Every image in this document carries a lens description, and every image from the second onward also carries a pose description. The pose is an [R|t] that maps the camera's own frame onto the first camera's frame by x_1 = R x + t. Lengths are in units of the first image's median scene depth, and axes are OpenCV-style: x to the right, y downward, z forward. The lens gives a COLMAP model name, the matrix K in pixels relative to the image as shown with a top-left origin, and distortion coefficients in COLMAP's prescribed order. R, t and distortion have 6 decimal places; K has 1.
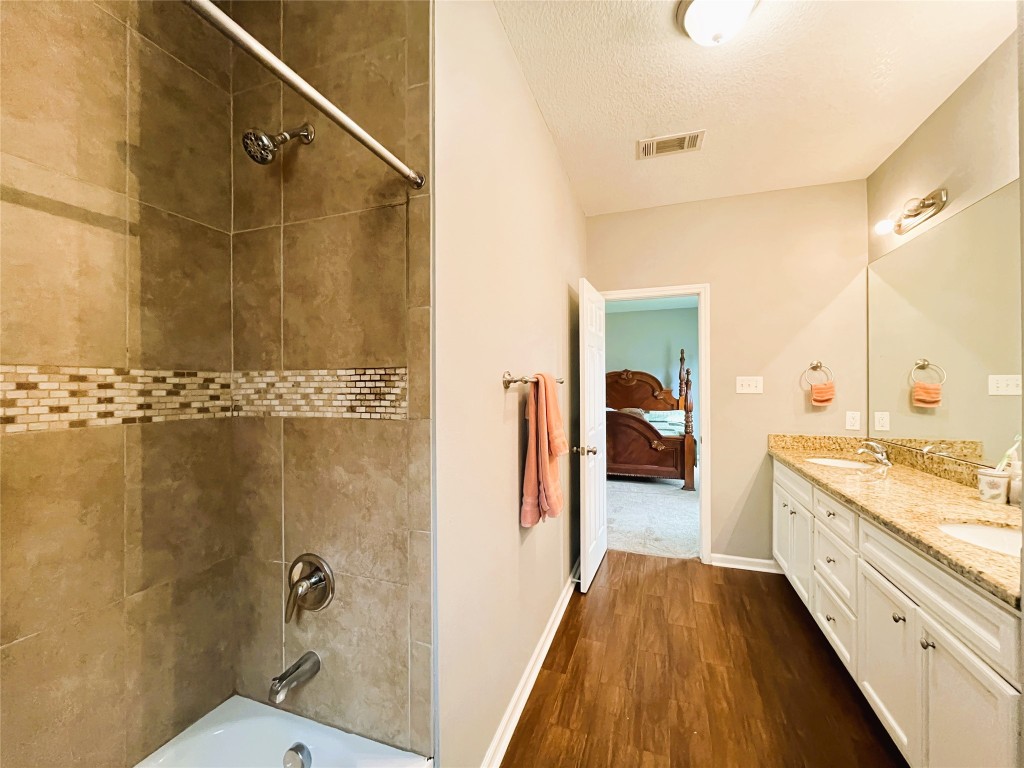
lens RADIAL K [[410.3, 0, 511.6], [0, 410.3, 383.8], [0, 0, 1]] dist [-0.000321, 0.000082]
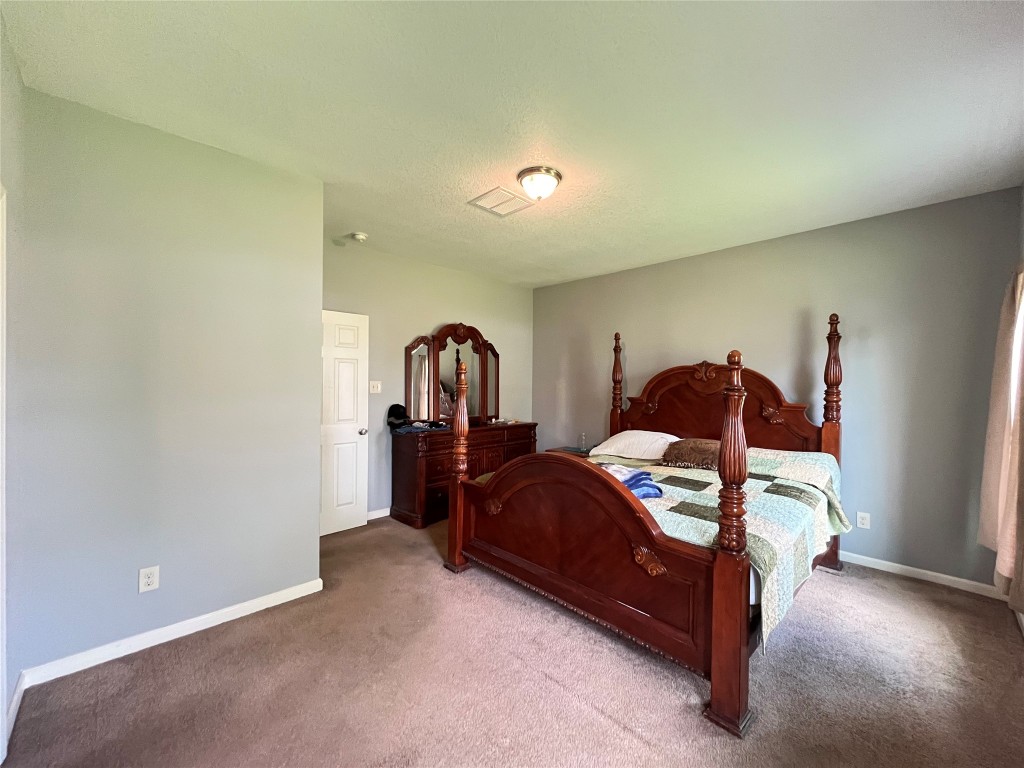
lens RADIAL K [[410.3, 0, 512.7], [0, 410.3, 382.1], [0, 0, 1]] dist [-0.000321, 0.000082]
pose [[0.892202, 0.010417, -0.451517, 0.307773], [-0.008154, 0.999943, 0.006958, -0.011724], [0.451564, -0.002527, 0.892235, 0.450908]]
